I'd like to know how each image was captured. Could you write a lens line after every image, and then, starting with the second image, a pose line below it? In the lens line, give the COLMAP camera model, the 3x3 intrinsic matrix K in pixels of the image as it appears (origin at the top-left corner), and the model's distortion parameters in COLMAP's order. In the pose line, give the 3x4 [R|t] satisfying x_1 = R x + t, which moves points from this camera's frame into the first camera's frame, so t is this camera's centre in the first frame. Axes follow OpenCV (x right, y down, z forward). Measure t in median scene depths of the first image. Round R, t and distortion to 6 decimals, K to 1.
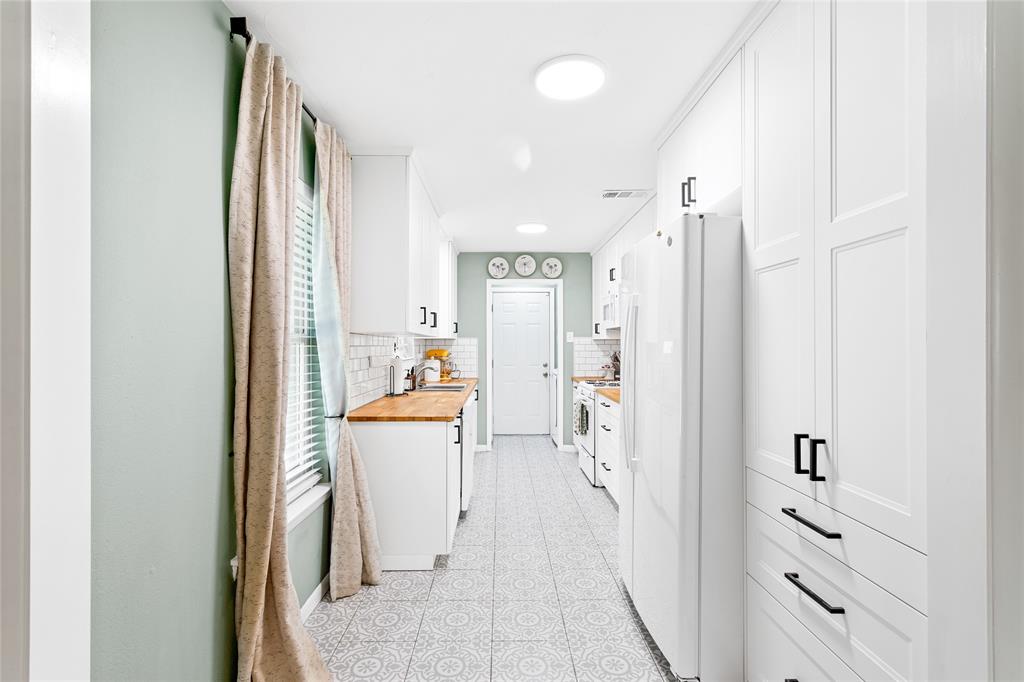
lens RADIAL K [[483.7, 0, 513.0], [0, 483.7, 341.2], [0, 0, 1]] dist [0.003628, 0.001297]
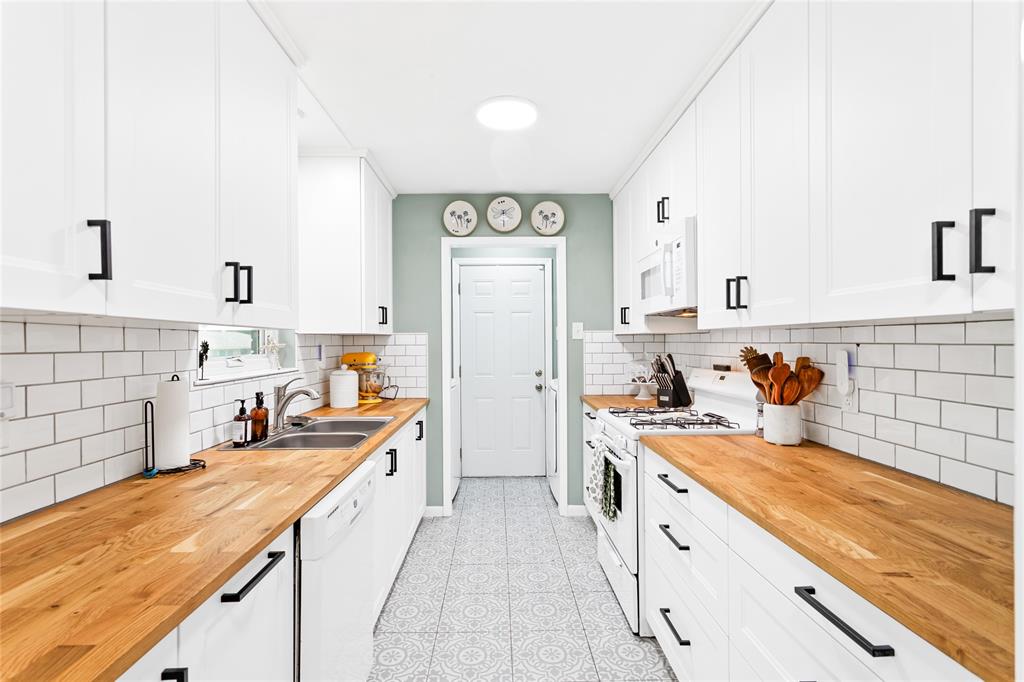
lens RADIAL K [[483.7, 0, 492.6], [0, 483.7, 342.3], [0, 0, 1]] dist [0.003628, 0.001297]
pose [[0.999331, -0.005642, -0.036126, 0.032314], [0.005972, 0.999941, 0.009032, 0.000225], [0.036073, -0.009241, 0.999306, 0.386623]]
